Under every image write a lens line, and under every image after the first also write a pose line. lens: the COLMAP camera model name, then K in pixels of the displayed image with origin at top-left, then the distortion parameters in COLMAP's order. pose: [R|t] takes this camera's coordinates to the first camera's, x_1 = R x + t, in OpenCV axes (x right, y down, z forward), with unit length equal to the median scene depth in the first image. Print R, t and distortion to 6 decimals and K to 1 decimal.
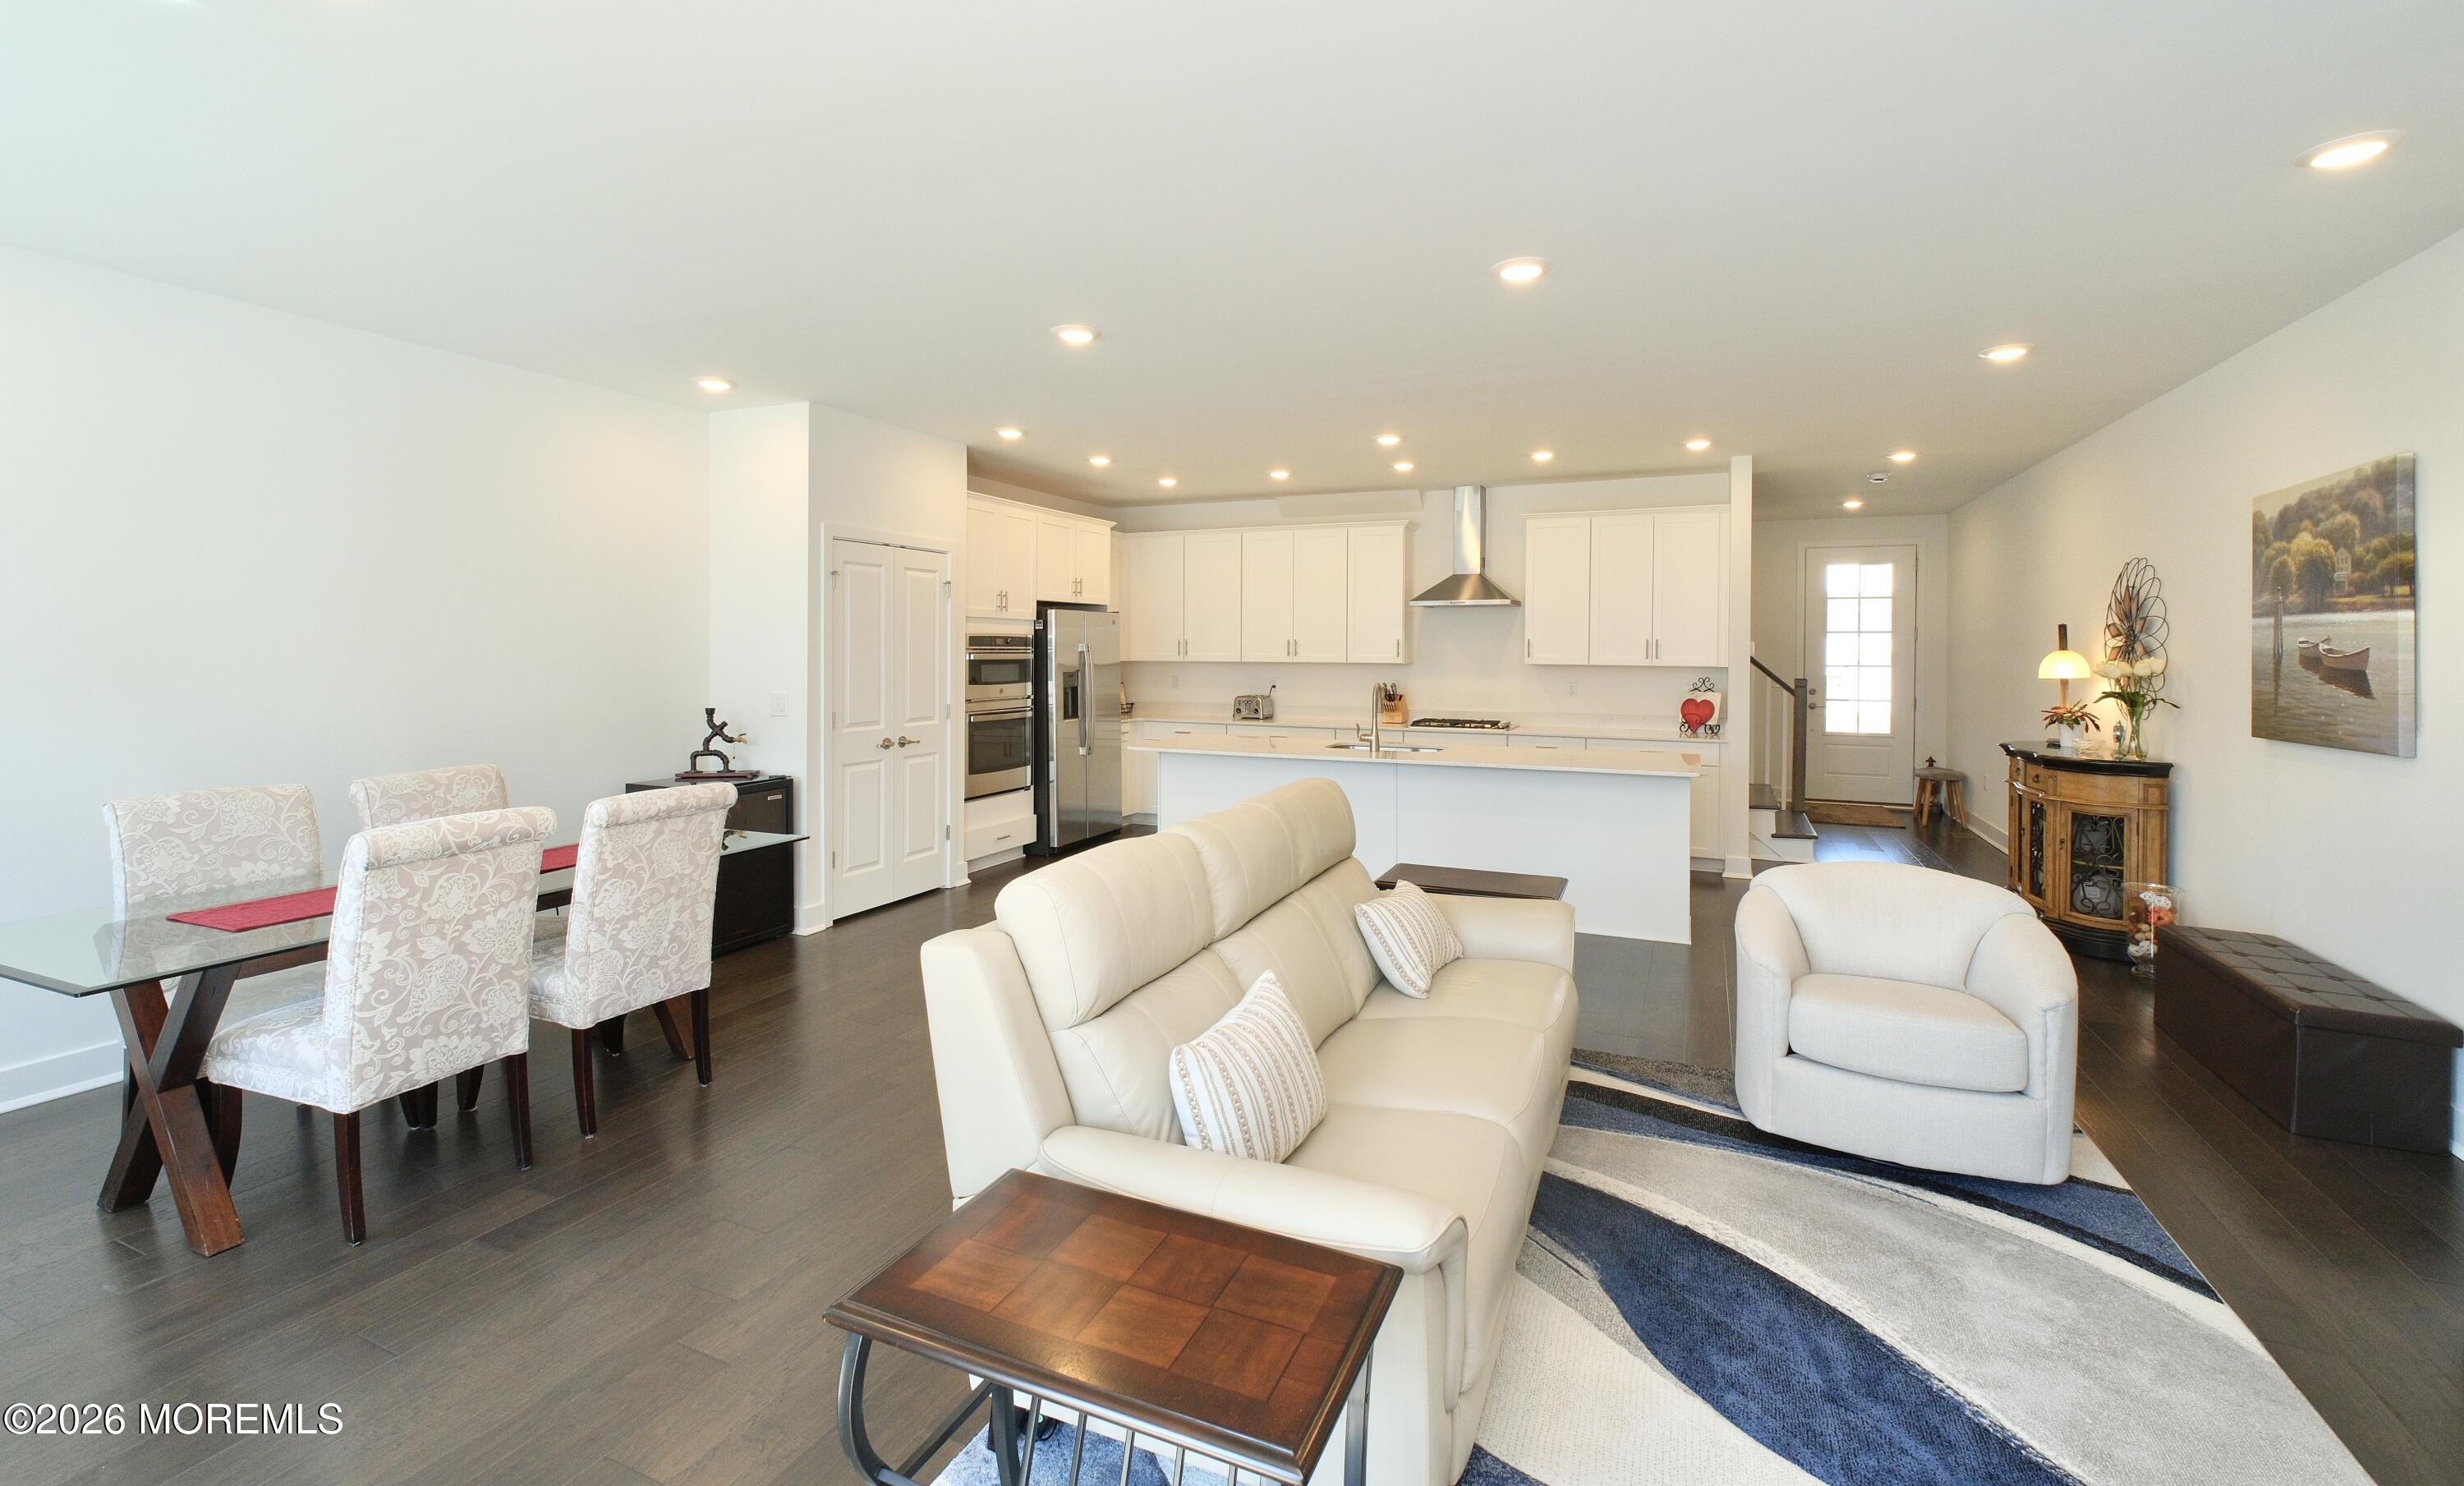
lens RADIAL K [[1044.5, 0, 1235.9], [0, 1044.5, 668.2], [0, 0, 1]] dist [-0.000167, -0.000004]
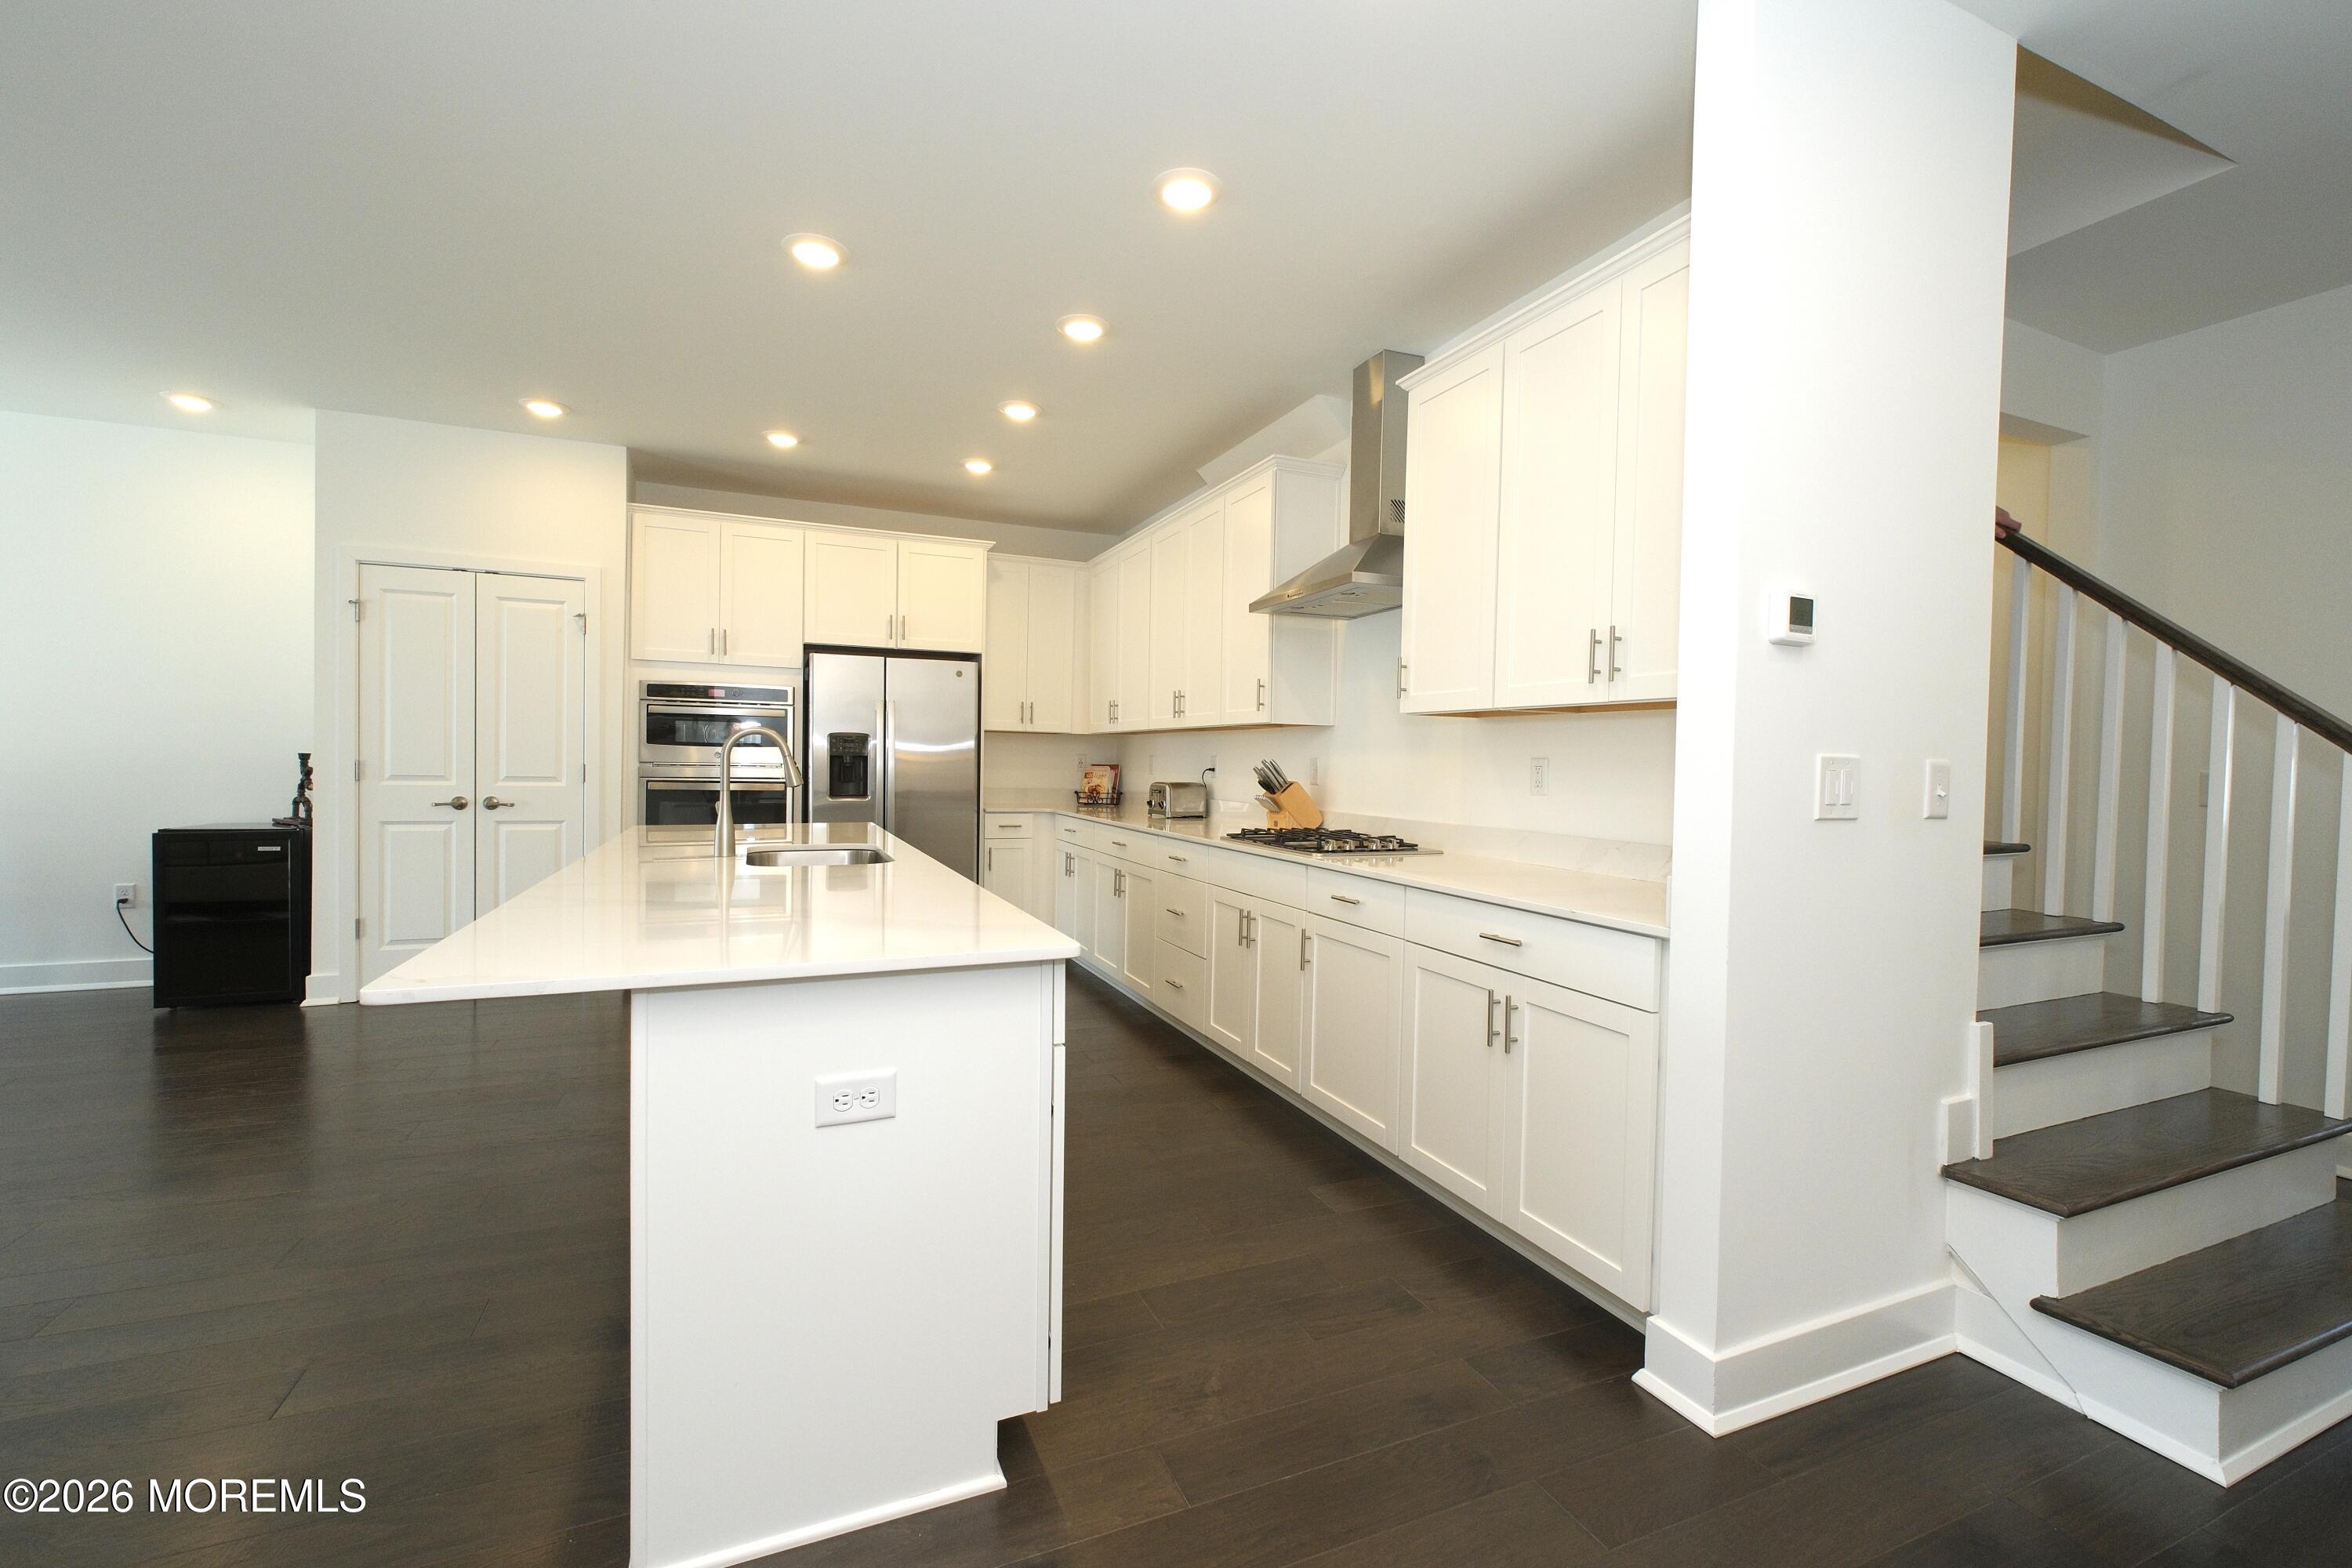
lens RADIAL K [[983.3, 0, 1176.0], [0, 983.3, 784.0], [0, 0, 1]] dist [-0.007378, 0.000017]
pose [[0.734992, 0.026057, -0.677575, 0.518905], [-0.028457, 0.999566, 0.007571, 0.027357], [0.677478, 0.013718, 0.735415, 0.658806]]
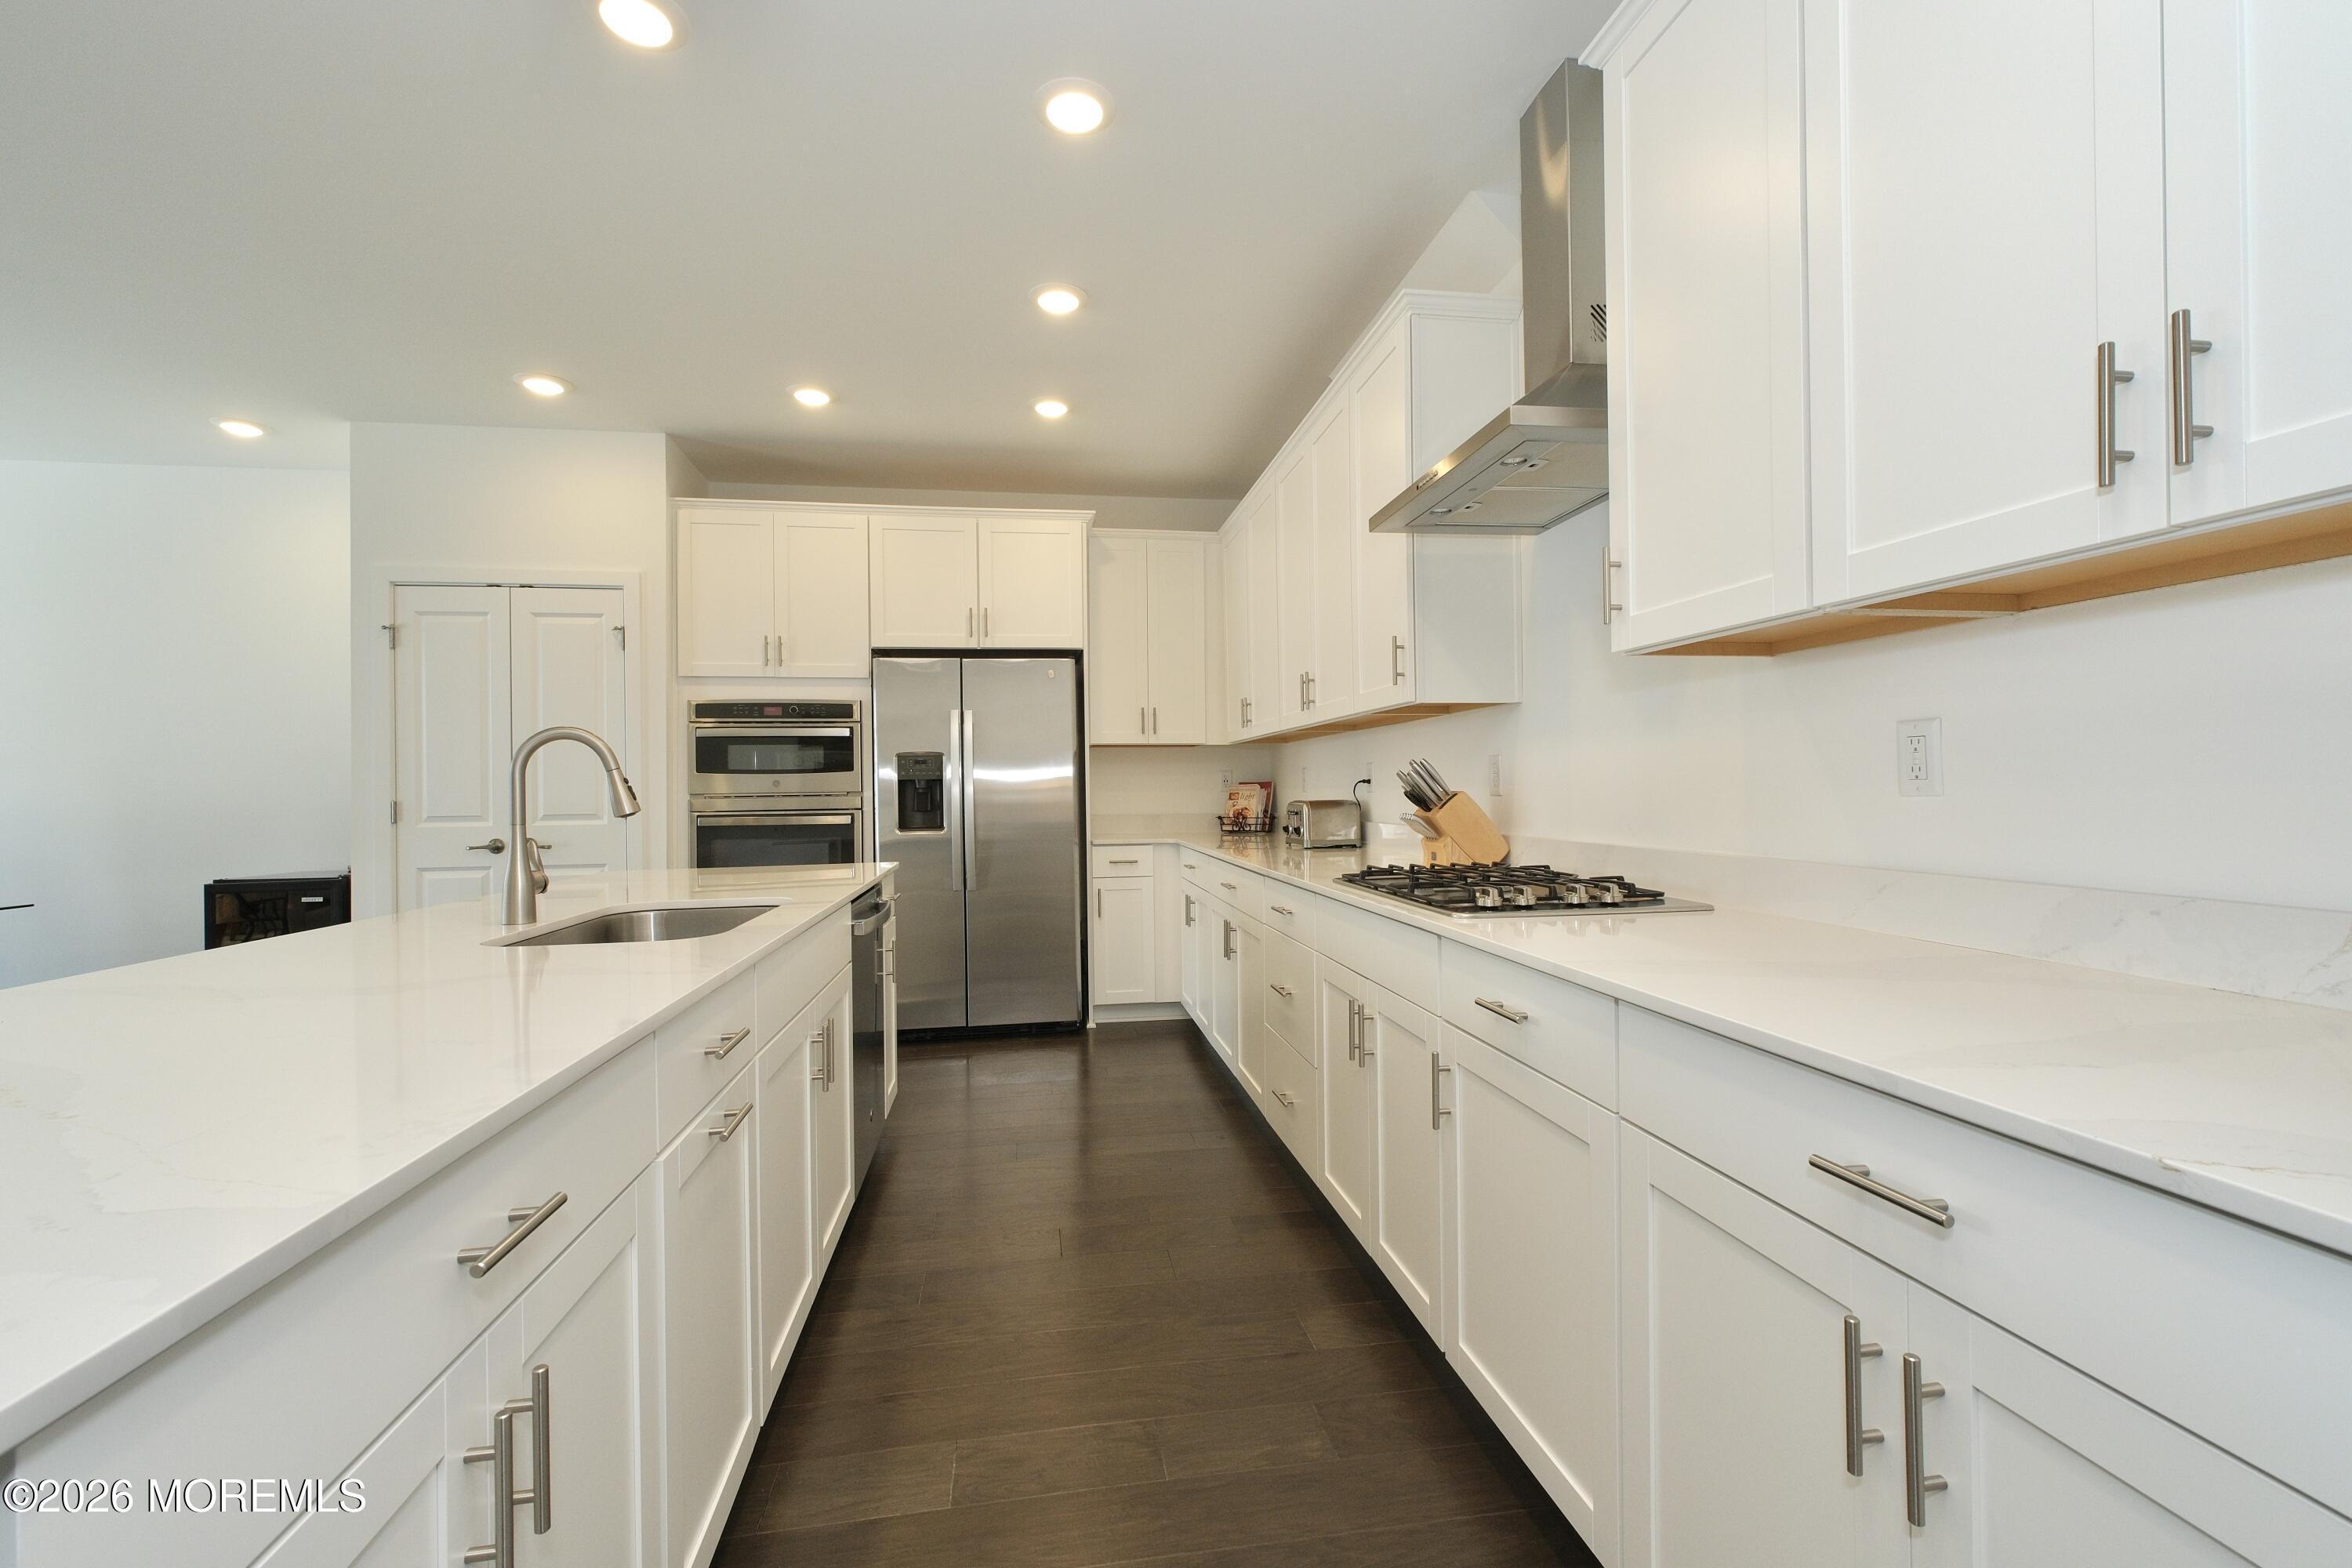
lens RADIAL K [[983.3, 0, 1176.0], [0, 983.3, 784.0], [0, 0, 1]] dist [-0.007378, 0.000017]
pose [[0.550269, -0.014308, -0.834865, 0.433617], [0.000320, 0.999857, -0.016925, 0.031850], [0.834987, 0.009046, 0.550195, 0.831528]]
